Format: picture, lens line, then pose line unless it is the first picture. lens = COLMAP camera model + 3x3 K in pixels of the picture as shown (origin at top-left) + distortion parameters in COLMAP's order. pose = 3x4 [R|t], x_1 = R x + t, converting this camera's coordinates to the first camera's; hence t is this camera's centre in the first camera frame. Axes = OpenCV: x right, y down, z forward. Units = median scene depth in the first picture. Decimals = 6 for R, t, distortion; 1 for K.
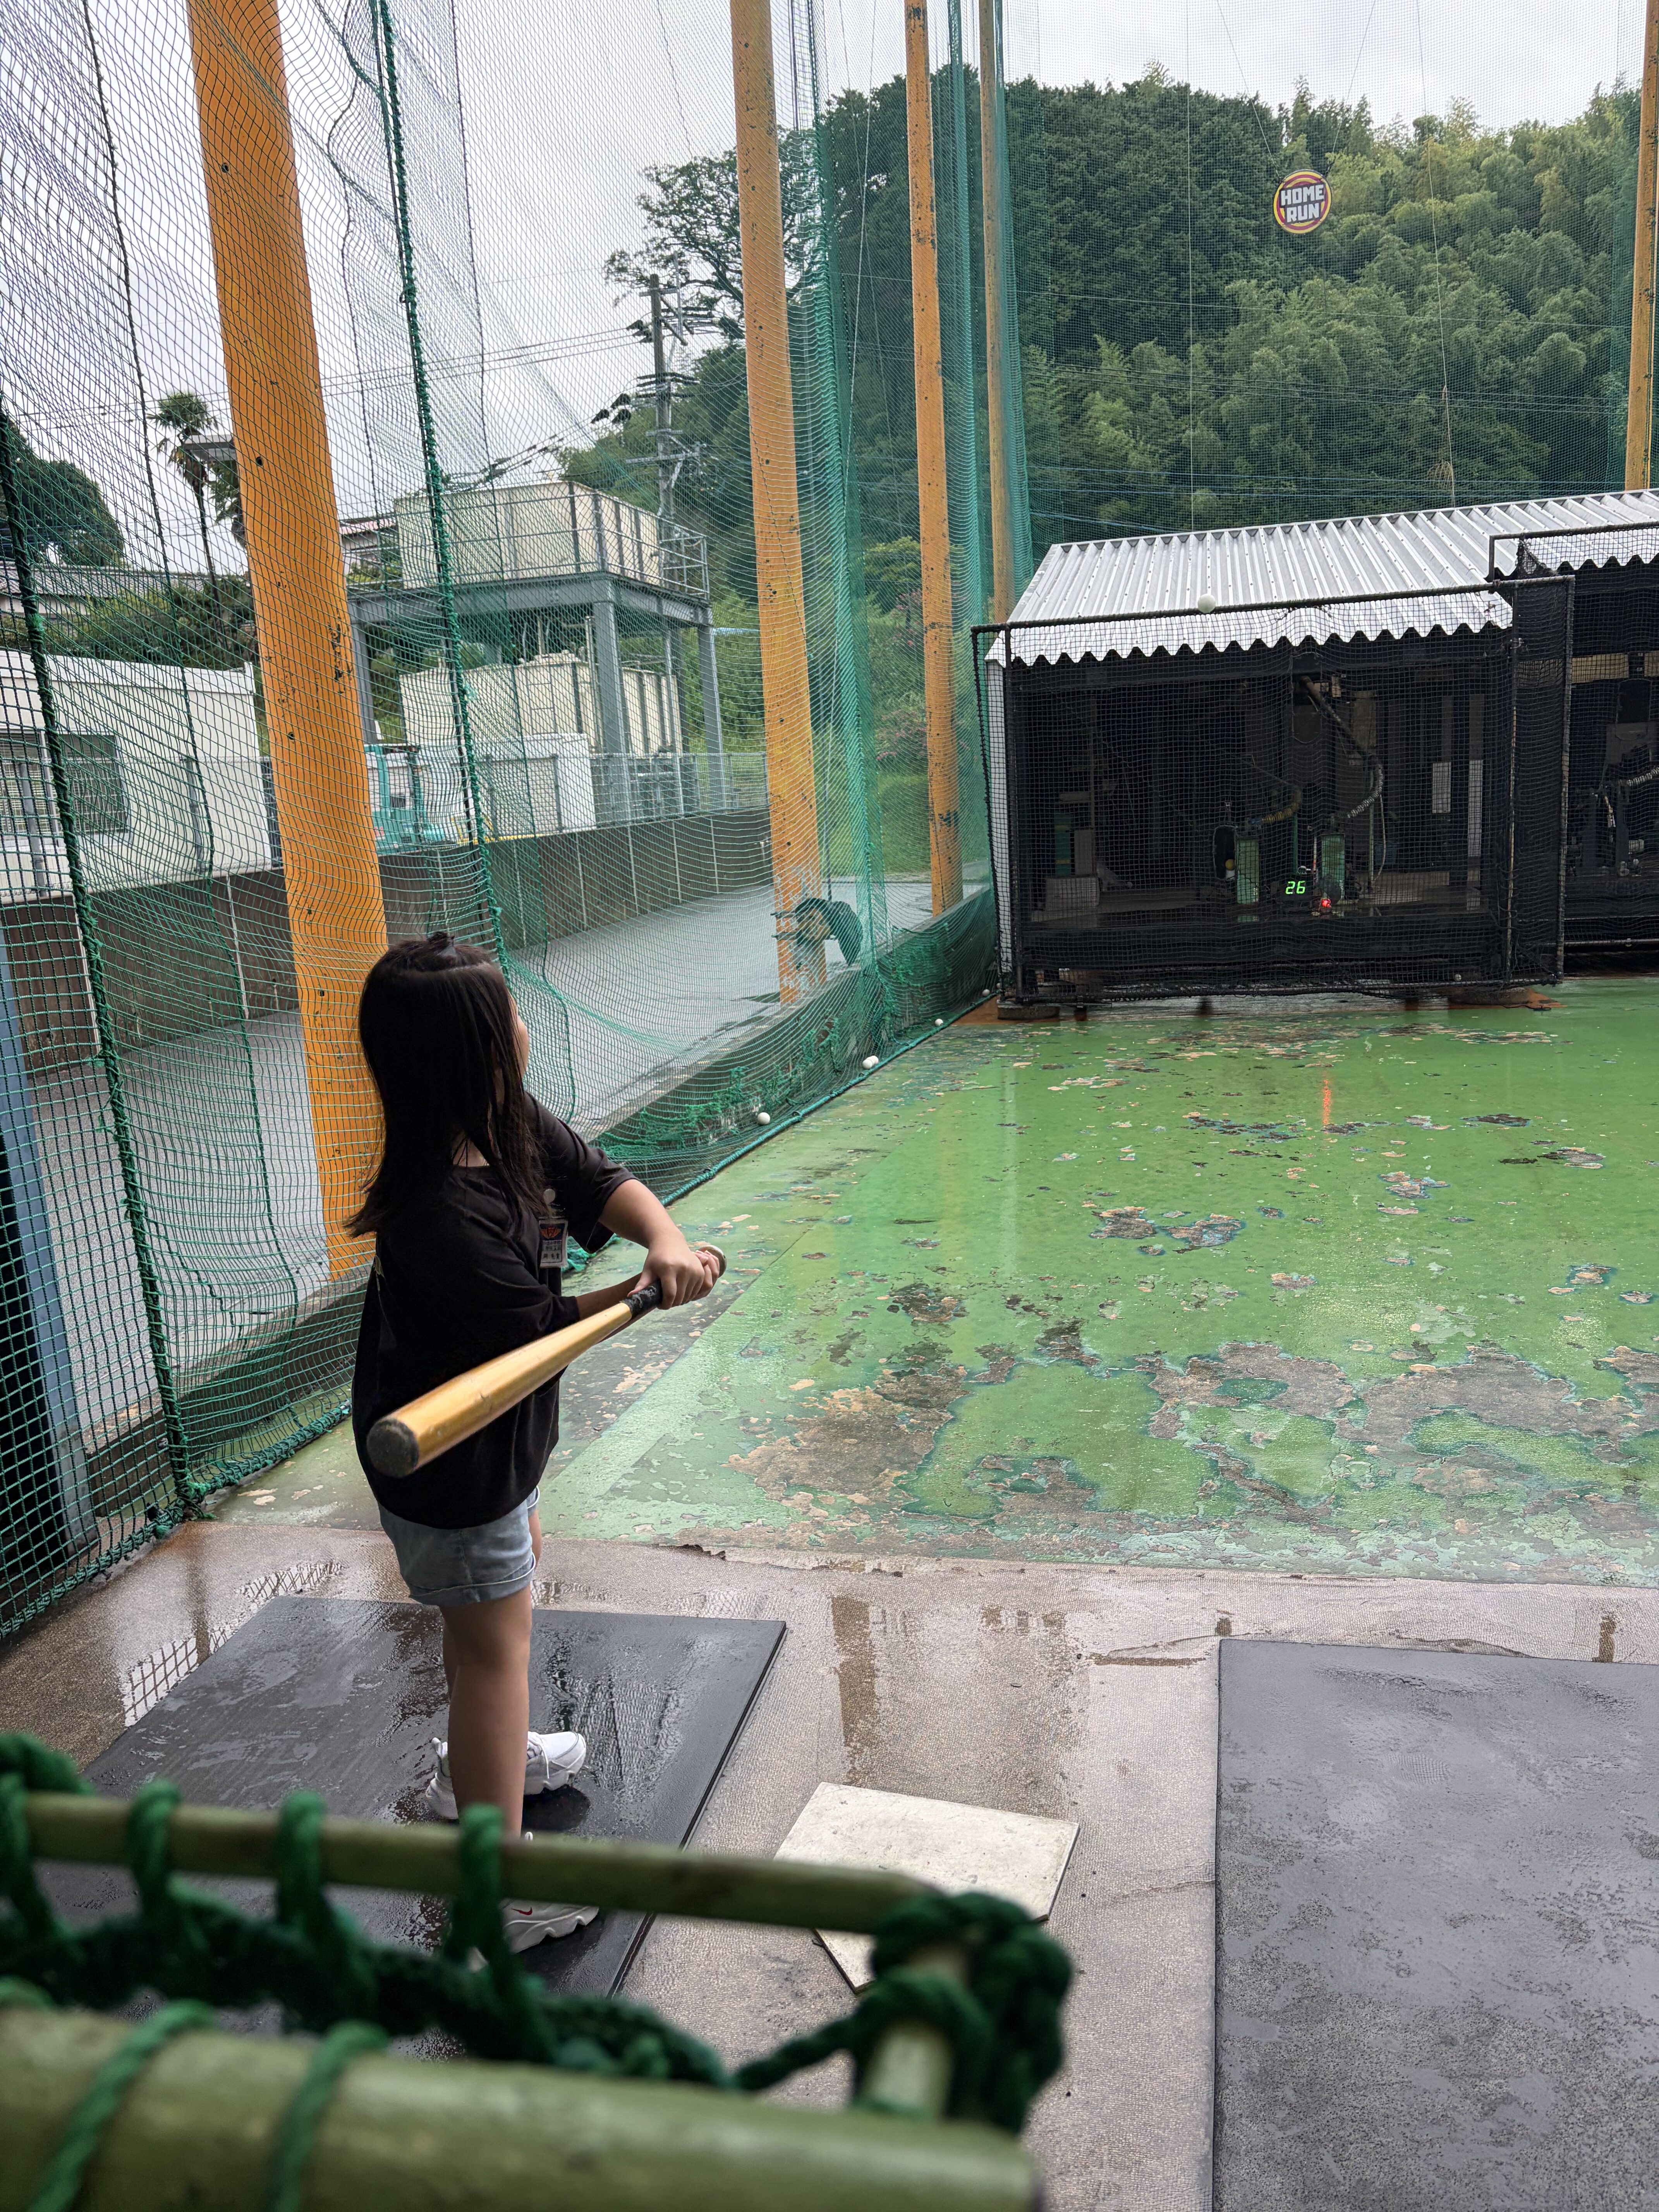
lens RADIAL K [[1662.7, 0, 841.5], [0, 1662.7, 1113.1], [0, 0, 1]] dist [0.038917, -0.043415]
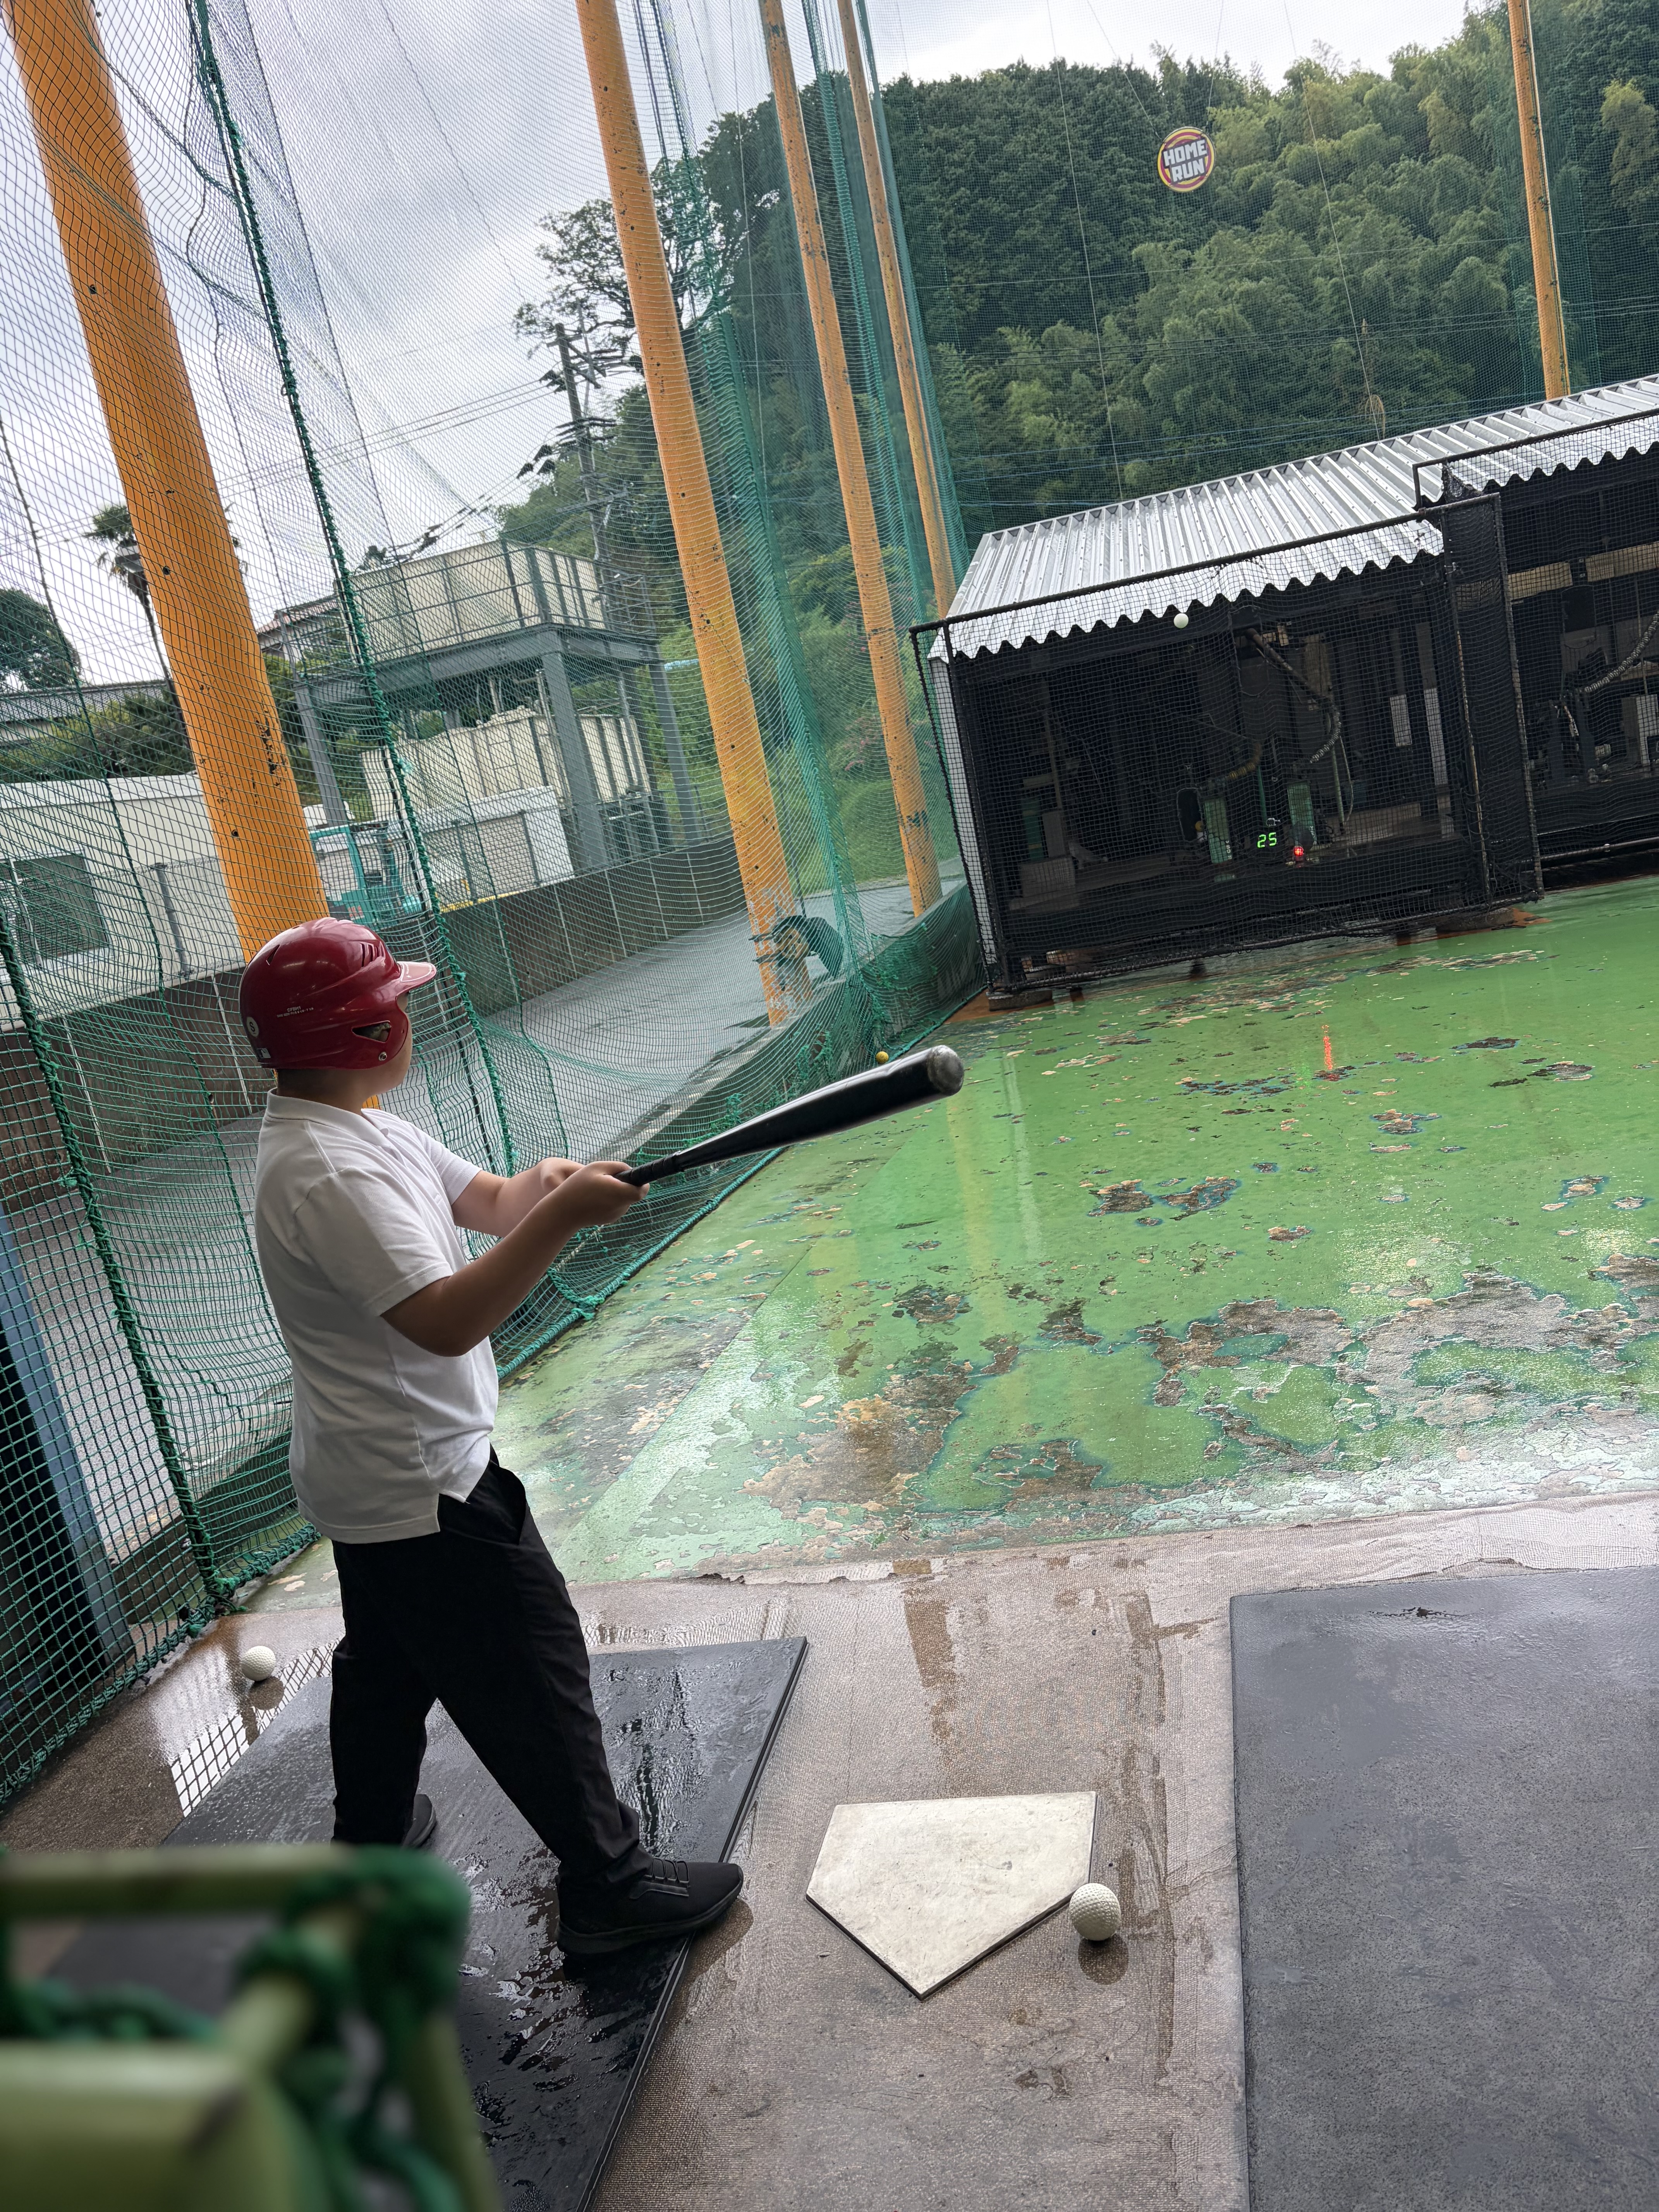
lens RADIAL K [[1662.7, 0, 843.6], [0, 1662.7, 1116.8], [0, 0, 1]] dist [0.038917, -0.043415]
pose [[0.990569, -0.136526, -0.011545, 0.009446], [0.136469, 0.990628, -0.005611, 0.000165], [0.012203, 0.003982, 0.999918, -0.002993]]
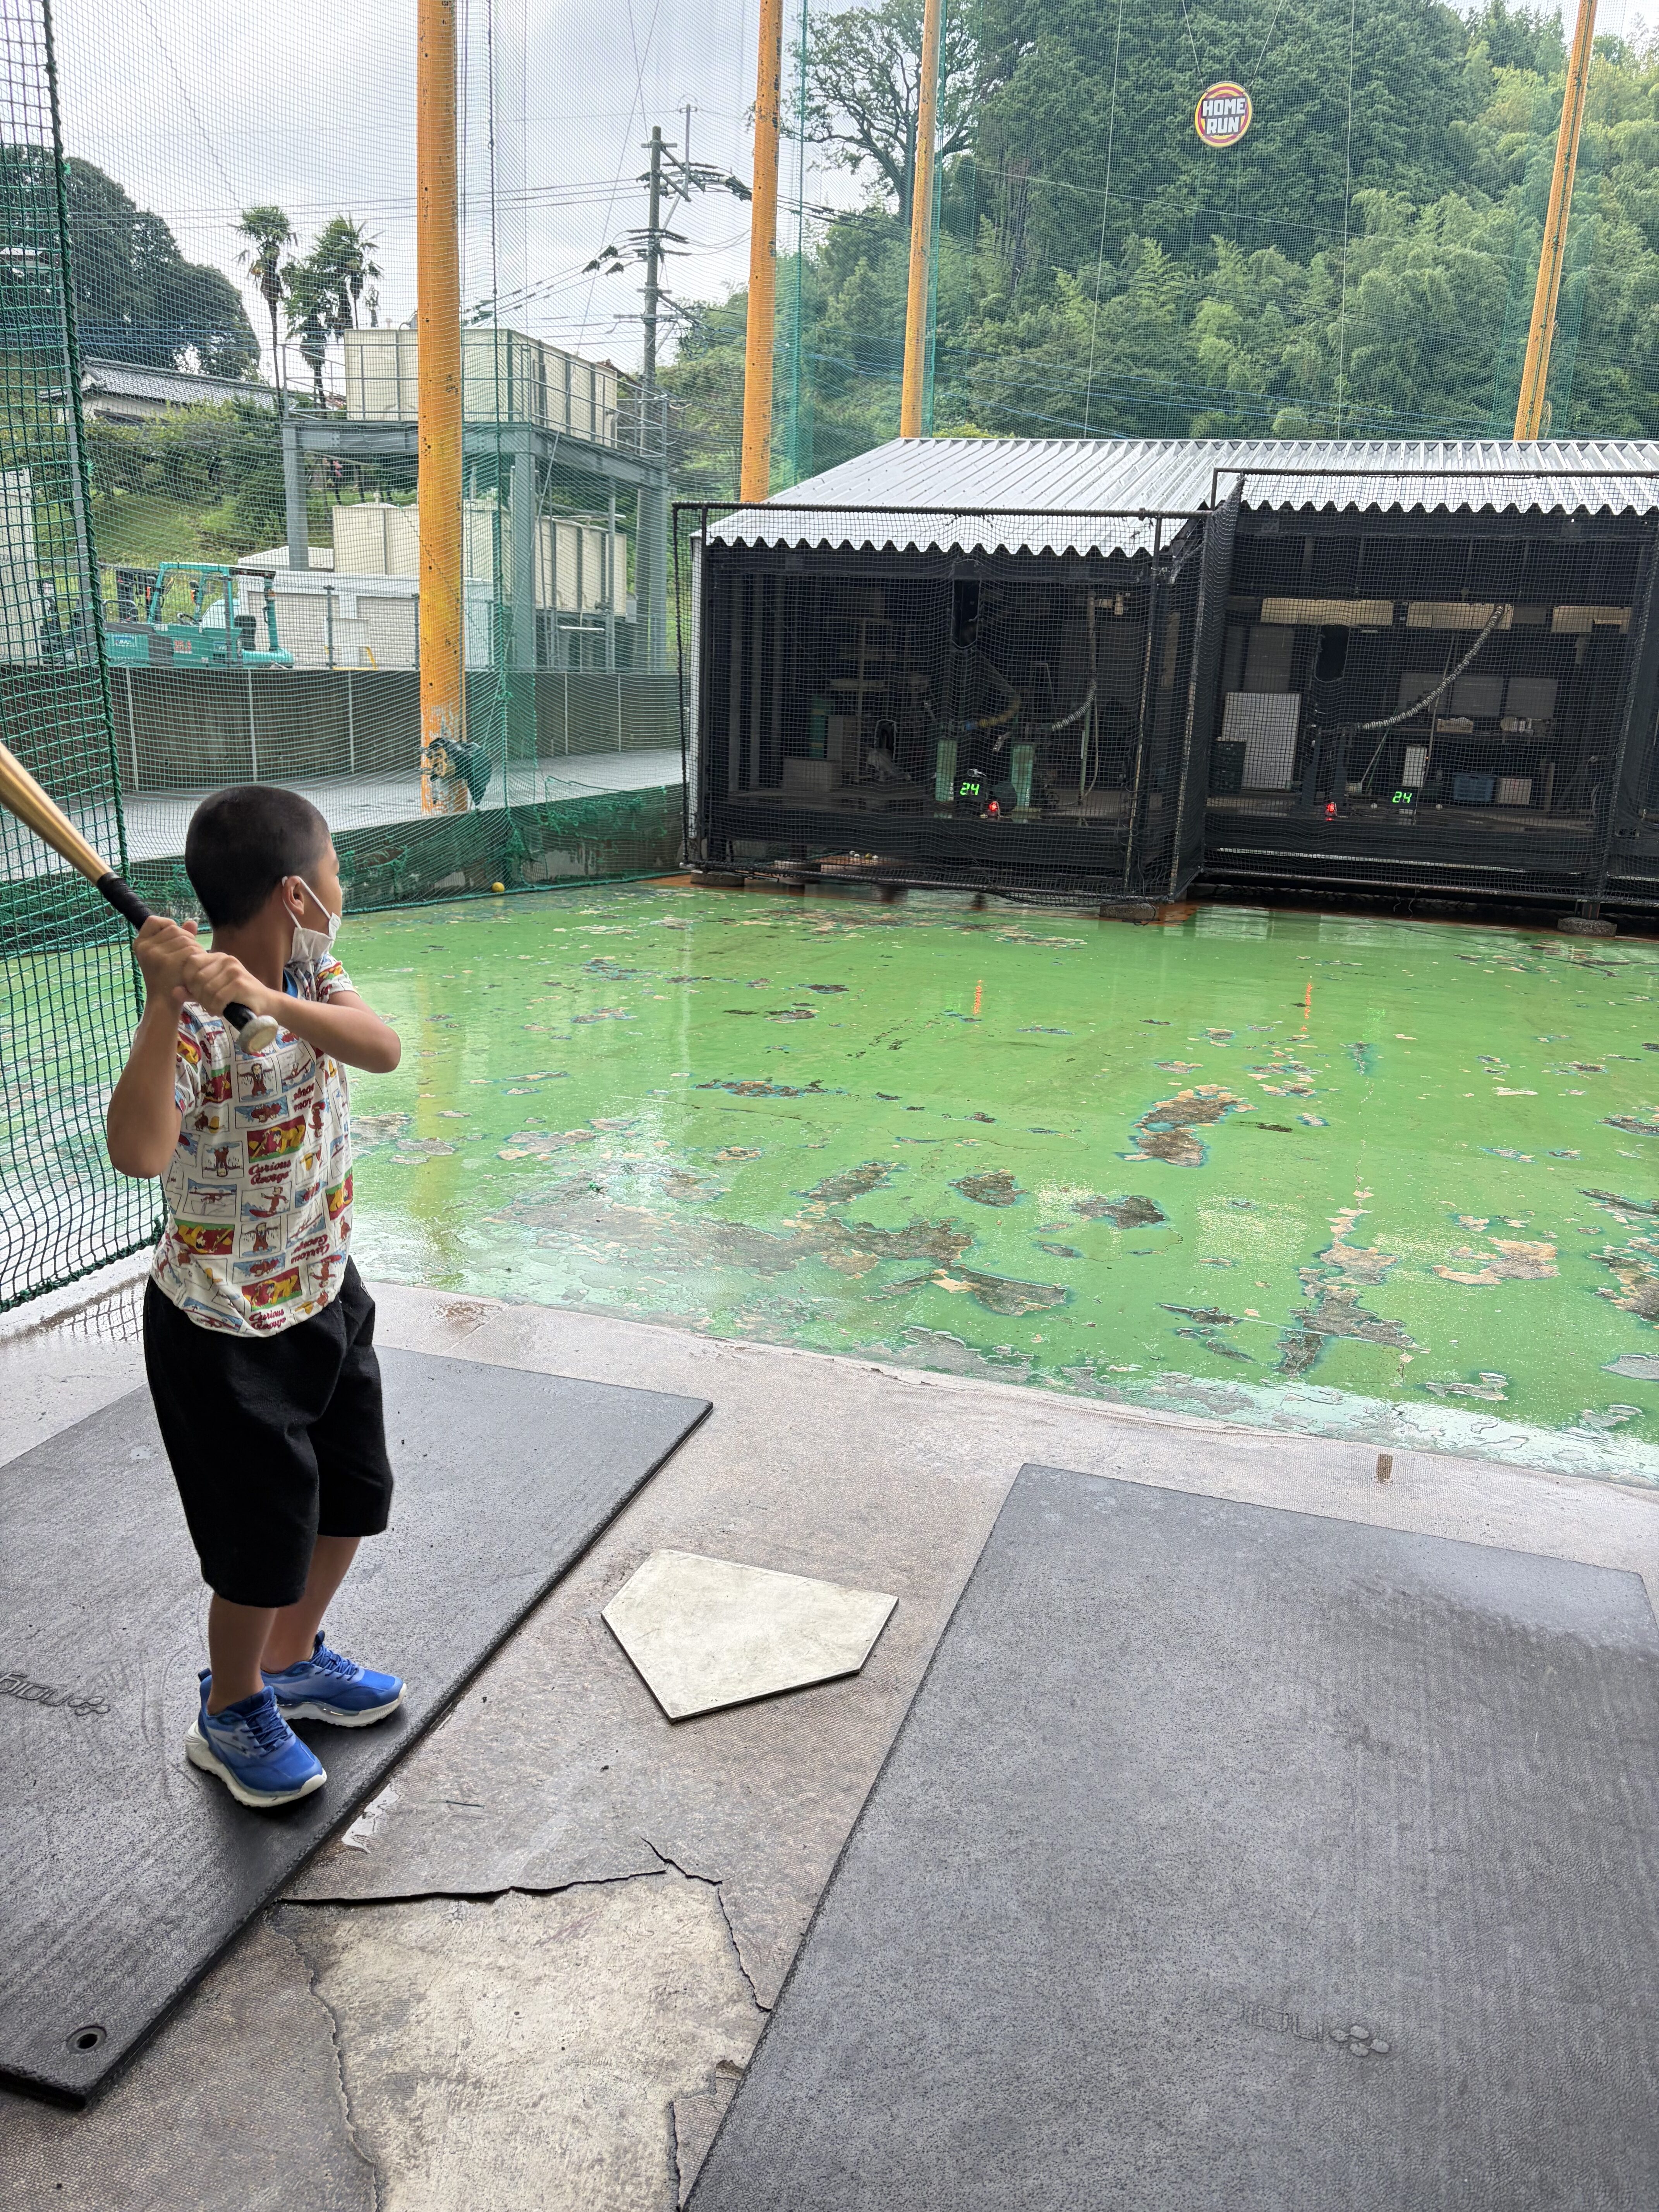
lens RADIAL K [[1662.7, 0, 845.8], [0, 1662.7, 1105.6], [0, 0, 1]] dist [0.038917, -0.043415]
pose [[0.992109, 0.118042, -0.042247, 0.260740], [-0.115269, 0.991337, 0.062959, 0.006240], [0.049313, -0.057592, 0.997122, -0.062864]]
